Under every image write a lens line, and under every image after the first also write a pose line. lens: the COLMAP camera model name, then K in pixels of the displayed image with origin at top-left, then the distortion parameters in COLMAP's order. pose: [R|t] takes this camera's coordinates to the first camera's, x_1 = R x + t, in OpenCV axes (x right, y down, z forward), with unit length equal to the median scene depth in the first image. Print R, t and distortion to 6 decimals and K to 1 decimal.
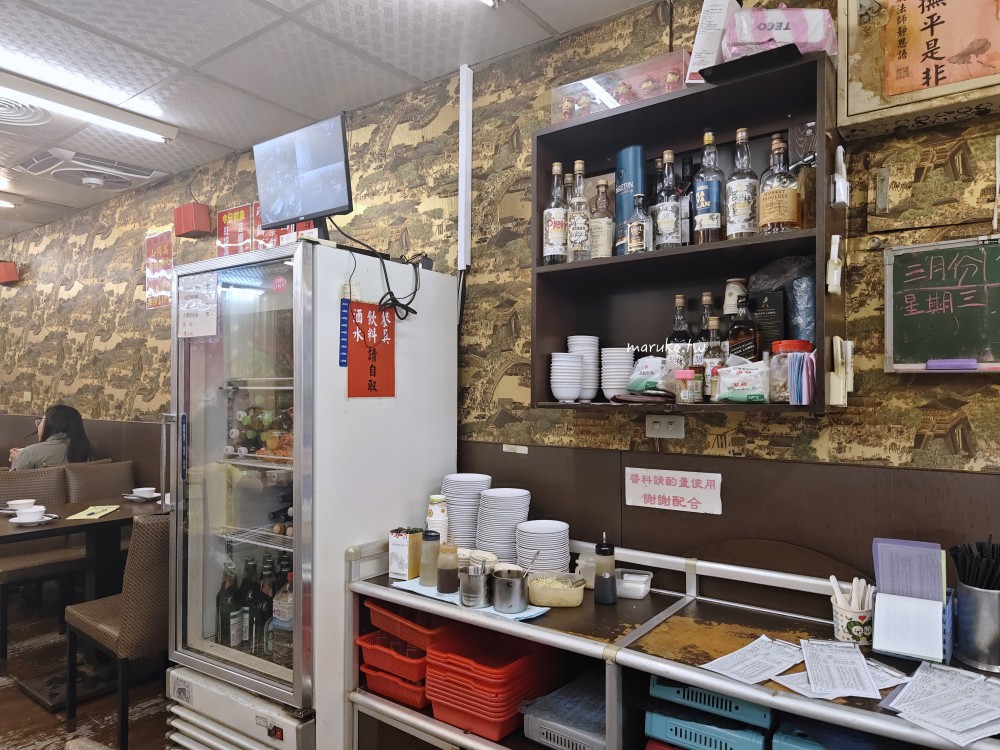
lens RADIAL K [[670.2, 0, 498.3], [0, 670.2, 376.9], [0, 0, 1]] dist [-0.004780, -0.005214]
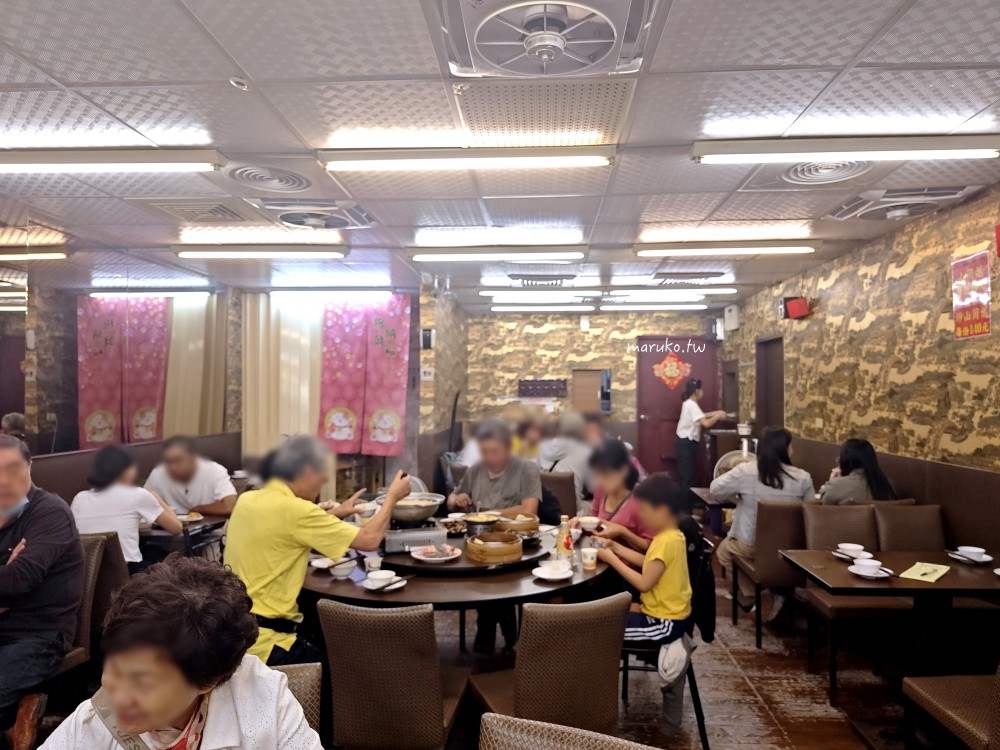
lens RADIAL K [[670.2, 0, 497.5], [0, 670.2, 379.9], [0, 0, 1]] dist [-0.004780, -0.005214]
pose [[0.546914, -0.005087, -0.837174, -0.101162], [0.017303, 0.999837, 0.005228, -0.058576], [0.837010, -0.017346, 0.546912, -0.011629]]
